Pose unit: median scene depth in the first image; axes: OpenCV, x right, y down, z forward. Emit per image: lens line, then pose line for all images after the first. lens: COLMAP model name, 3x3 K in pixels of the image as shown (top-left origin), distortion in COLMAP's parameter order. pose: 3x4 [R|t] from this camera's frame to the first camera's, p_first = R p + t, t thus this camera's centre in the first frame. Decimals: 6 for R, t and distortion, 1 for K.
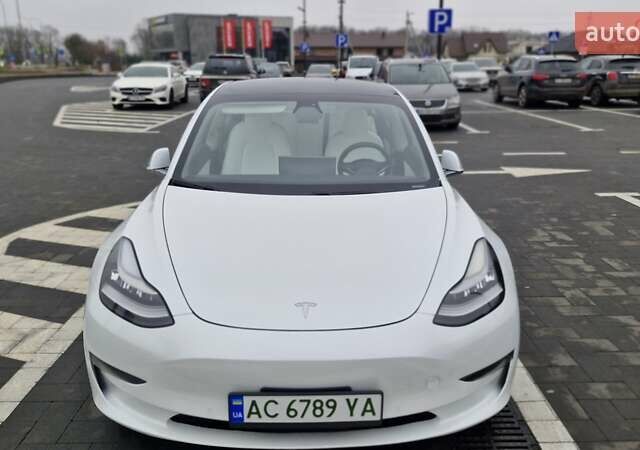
lens RADIAL K [[551.0, 0, 327.6], [0, 551.0, 223.3], [0, 0, 1]] dist [0.133375, -0.208371]
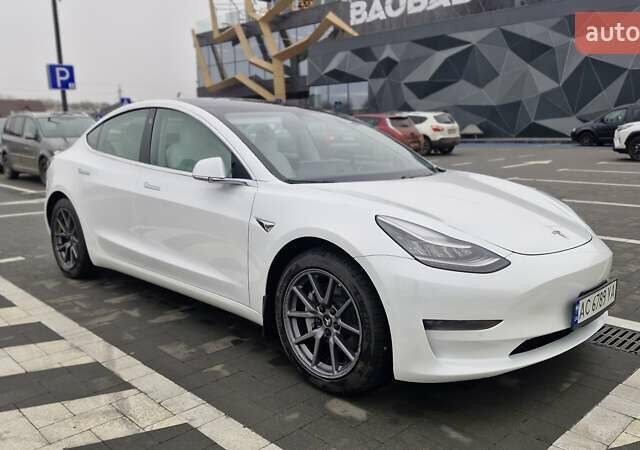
lens RADIAL K [[545.2, 0, 320.0], [0, 545.2, 225.0], [0, 0, 1]] dist [0.035065, -0.000791]
pose [[0.729654, -0.131651, 0.671024, -0.637338], [0.202741, 0.978820, -0.028416, 0.027459], [-0.653071, 0.156777, 0.740891, 0.201359]]
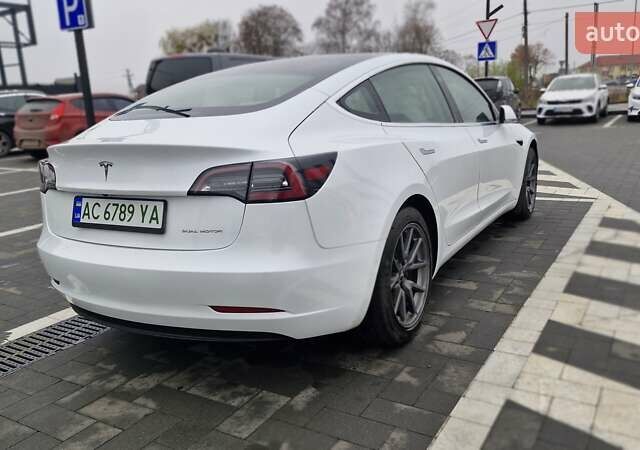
lens RADIAL K [[551.0, 0, 327.6], [0, 551.0, 223.3], [0, 0, 1]] dist [0.133375, -0.208371]
pose [[-0.842059, -0.081871, 0.533136, -0.534408], [0.194843, 0.875502, 0.442190, -0.446111], [-0.502964, 0.476228, -0.721272, 1.856983]]
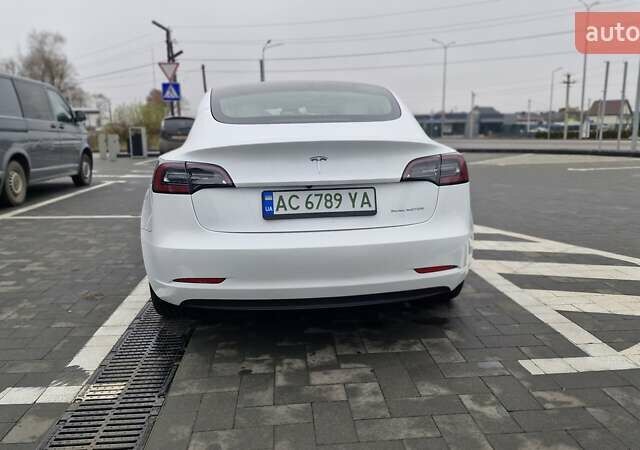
lens RADIAL K [[551.0, 0, 327.6], [0, 551.0, 223.3], [0, 0, 1]] dist [0.133375, -0.208371]
pose [[-0.997947, 0.015307, -0.062184, -0.023664], [-0.013438, 0.899342, 0.437039, -0.502305], [0.062614, 0.436978, -0.897290, 2.131335]]
